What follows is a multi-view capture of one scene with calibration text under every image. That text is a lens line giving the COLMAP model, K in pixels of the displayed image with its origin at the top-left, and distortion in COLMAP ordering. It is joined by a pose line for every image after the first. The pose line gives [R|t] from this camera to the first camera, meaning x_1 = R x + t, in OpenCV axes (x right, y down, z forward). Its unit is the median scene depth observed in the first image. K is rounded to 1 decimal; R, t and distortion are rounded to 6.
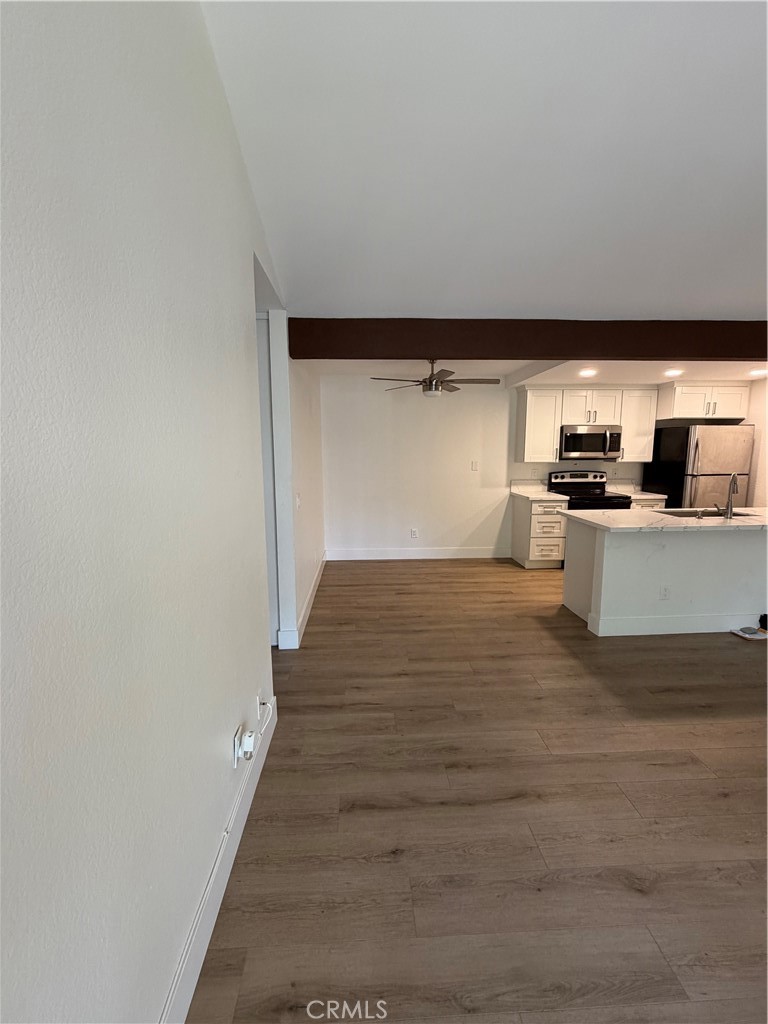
lens RADIAL K [[410.9, 0, 384.7], [0, 410.9, 511.0], [0, 0, 1]] dist [-0.006113, 0.000548]
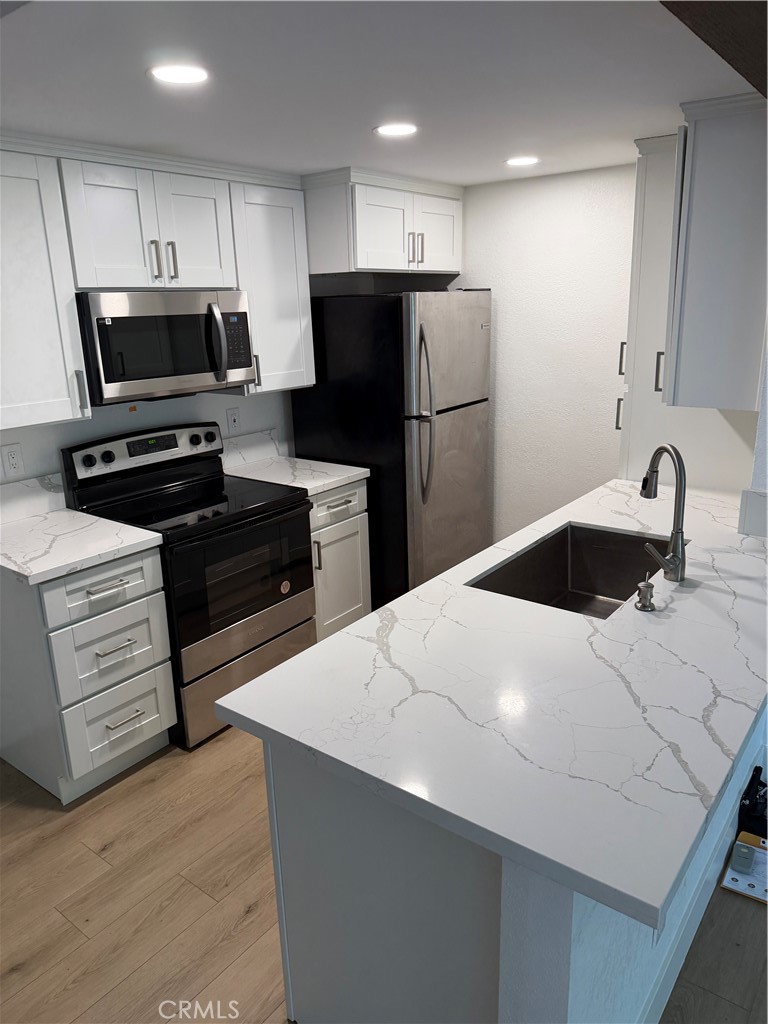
lens RADIAL K [[725.2, 0, 385.2], [0, 725.2, 509.9], [0, 0, 1]] dist [0.046866, -0.037188]
pose [[0.636279, -0.225000, 0.737919, 0.155548], [0.141093, 0.974330, 0.175425, -0.116632], [-0.758447, -0.007504, 0.651691, 0.499814]]
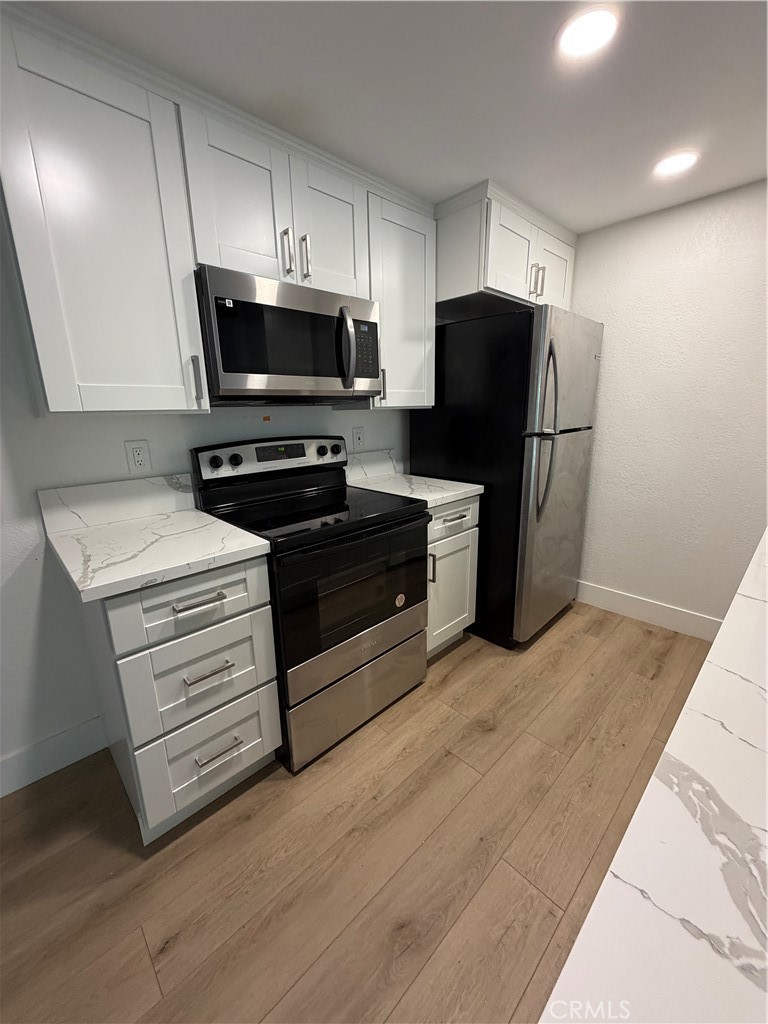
lens RADIAL K [[410.9, 0, 380.7], [0, 410.9, 508.8], [0, 0, 1]] dist [-0.006113, 0.000548]
pose [[0.748549, -0.167334, 0.641618, 0.322517], [0.113440, 0.985686, 0.124722, -0.075792], [-0.653304, -0.020575, 0.756816, 0.718660]]
